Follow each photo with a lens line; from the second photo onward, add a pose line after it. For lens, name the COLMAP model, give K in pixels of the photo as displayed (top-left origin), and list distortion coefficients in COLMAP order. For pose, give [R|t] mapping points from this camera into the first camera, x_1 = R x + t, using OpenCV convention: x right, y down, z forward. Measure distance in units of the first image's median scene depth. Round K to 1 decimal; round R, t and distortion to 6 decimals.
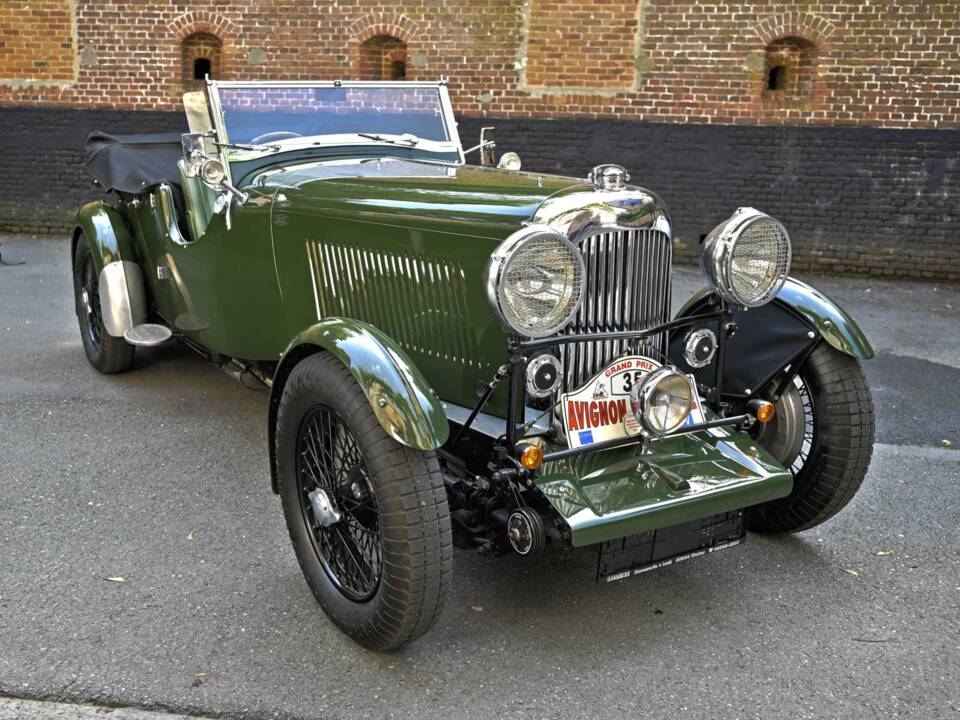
lens RADIAL K [[951.5, 0, 362.4], [0, 951.5, 360.0], [0, 0, 1]] dist [-0.001399, -0.000573]
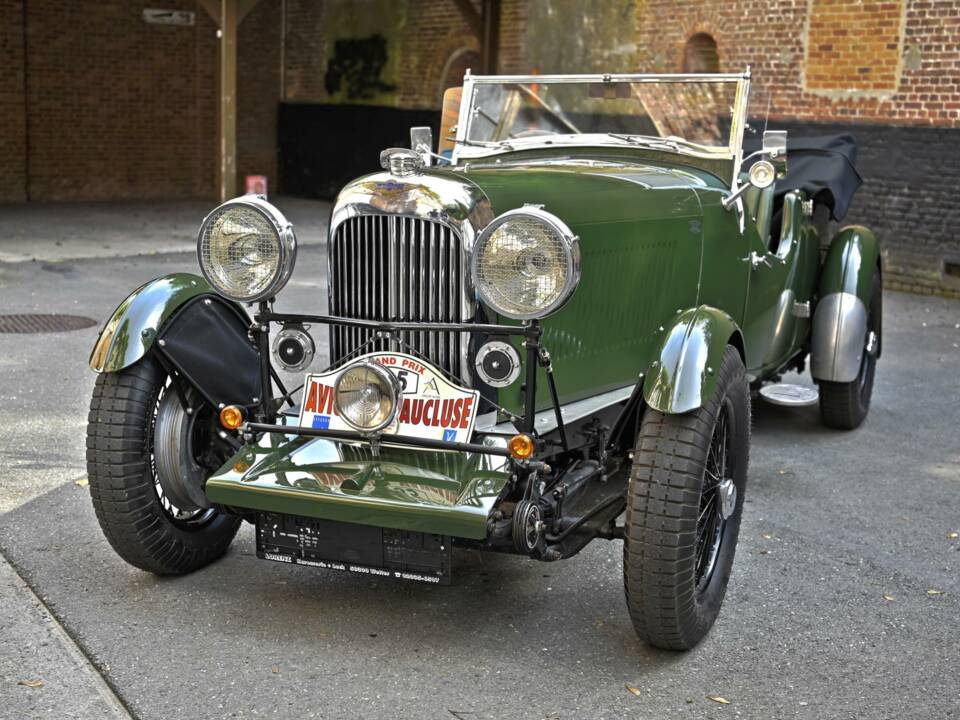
lens RADIAL K [[1334.1, 0, 481.7], [0, 1334.1, 388.0], [0, 0, 1]] dist [0.004062, -0.007186]
pose [[0.673529, 0.152423, -0.723274, 0.377151], [-0.205397, 0.978565, 0.014953, -0.001974], [0.710050, 0.138487, 0.690399, 0.047931]]
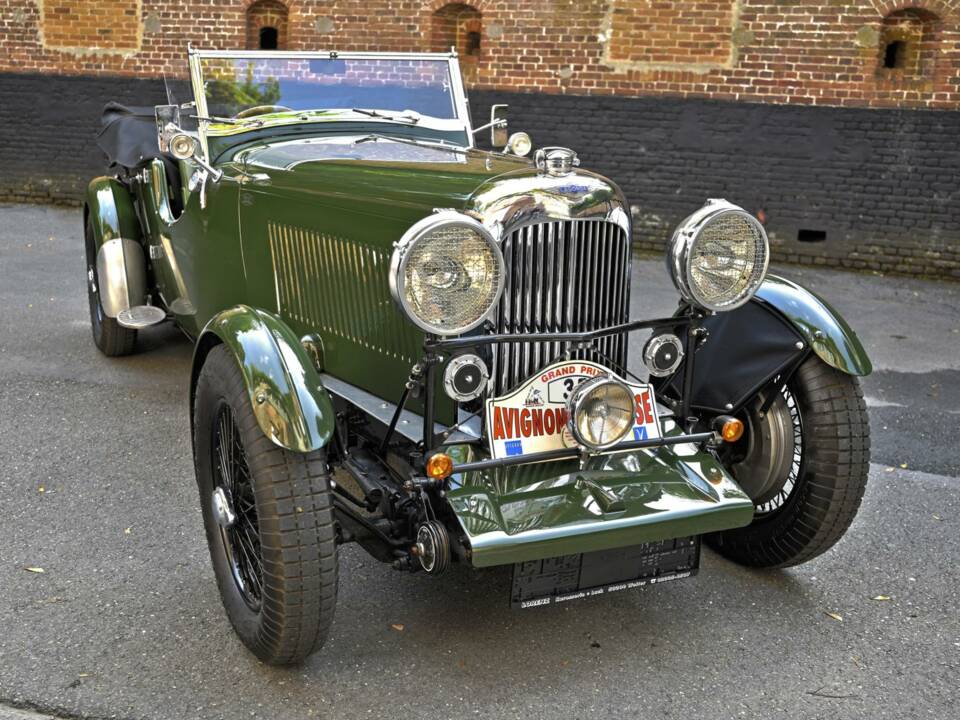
lens RADIAL K [[1018.2, 0, 359.6], [0, 1018.2, 361.5], [0, 0, 1]] dist [-0.001504, -0.001766]
pose [[0.993263, 0.043696, -0.107332, 0.053845], [-0.042693, 0.999021, 0.011630, -0.001659], [0.107736, -0.006970, 0.994155, 0.005568]]
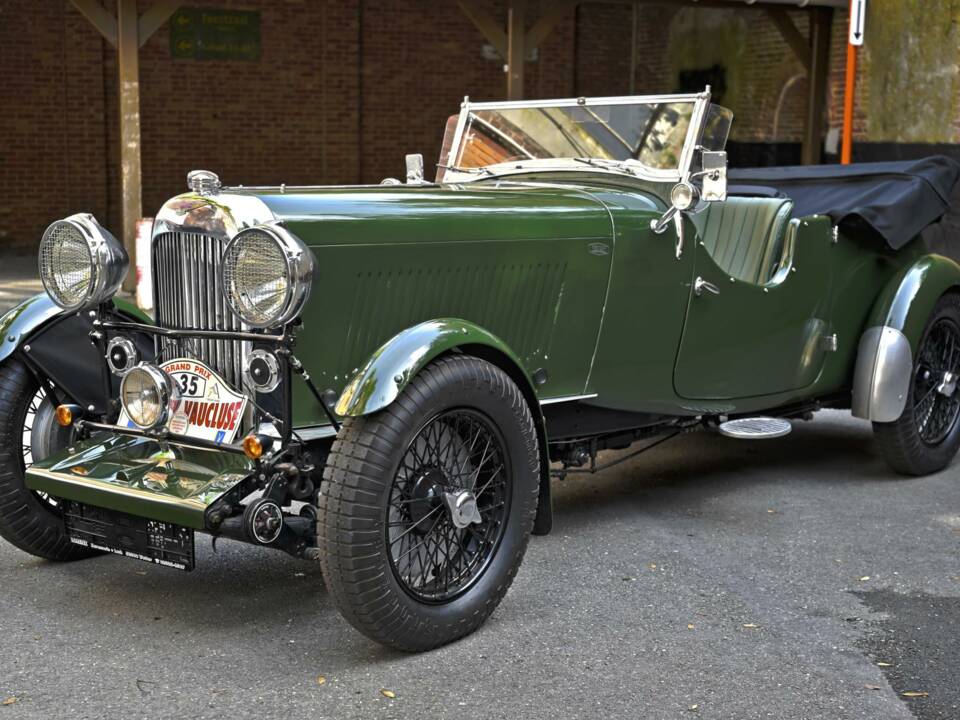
lens RADIAL K [[1434.5, 0, 535.7], [0, 1434.5, 433.6], [0, 0, 1]] dist [-0.000708, 0.010647]
pose [[0.450689, 0.167096, -0.876903, 0.524265], [-0.231050, 0.970686, 0.066217, -0.032900], [0.862262, 0.172765, 0.476085, 0.177582]]
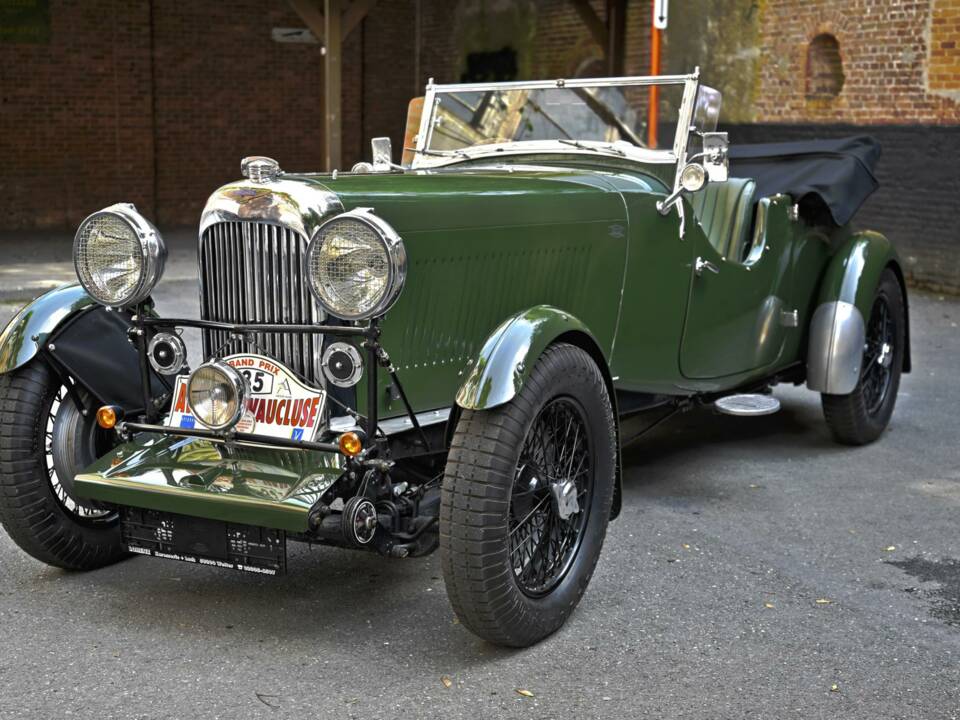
lens RADIAL K [[1404.6, 0, 479.4], [0, 1404.6, 422.3], [0, 0, 1]] dist [0.004570, -0.021730]
pose [[0.570329, 0.156425, -0.806384, 0.459397], [-0.204241, 0.977875, 0.045239, -0.013953], [0.795619, 0.138895, 0.589659, 0.103574]]
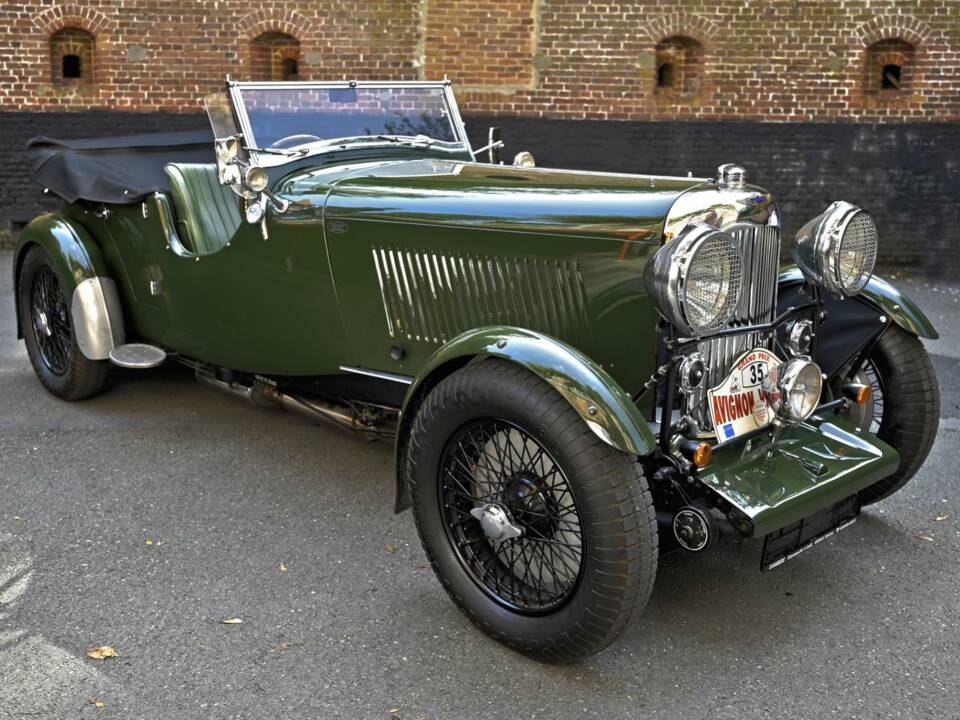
lens RADIAL K [[977.7, 0, 379.0], [0, 977.7, 356.4], [0, 0, 1]] dist [-0.002194, -0.001630]
pose [[0.979236, -0.058013, 0.194247, -0.094309], [0.059427, 0.998232, -0.001452, -0.005443], [-0.193819, 0.012966, 0.980952, 0.012040]]
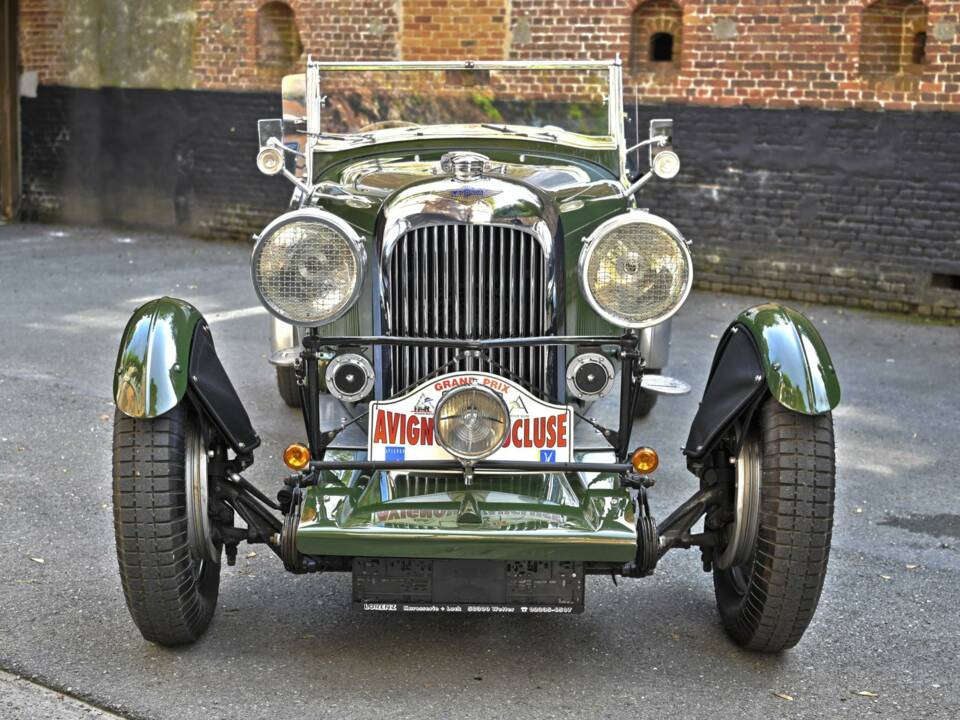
lens RADIAL K [[1464.3, 0, 392.6], [0, 1464.3, 380.1], [0, 0, 1]] dist [0.008775, -0.011193]
pose [[0.876793, 0.095574, -0.471274, 0.246982], [-0.129935, 0.990681, -0.040832, 0.019777], [0.462980, 0.097036, 0.881041, -0.059738]]
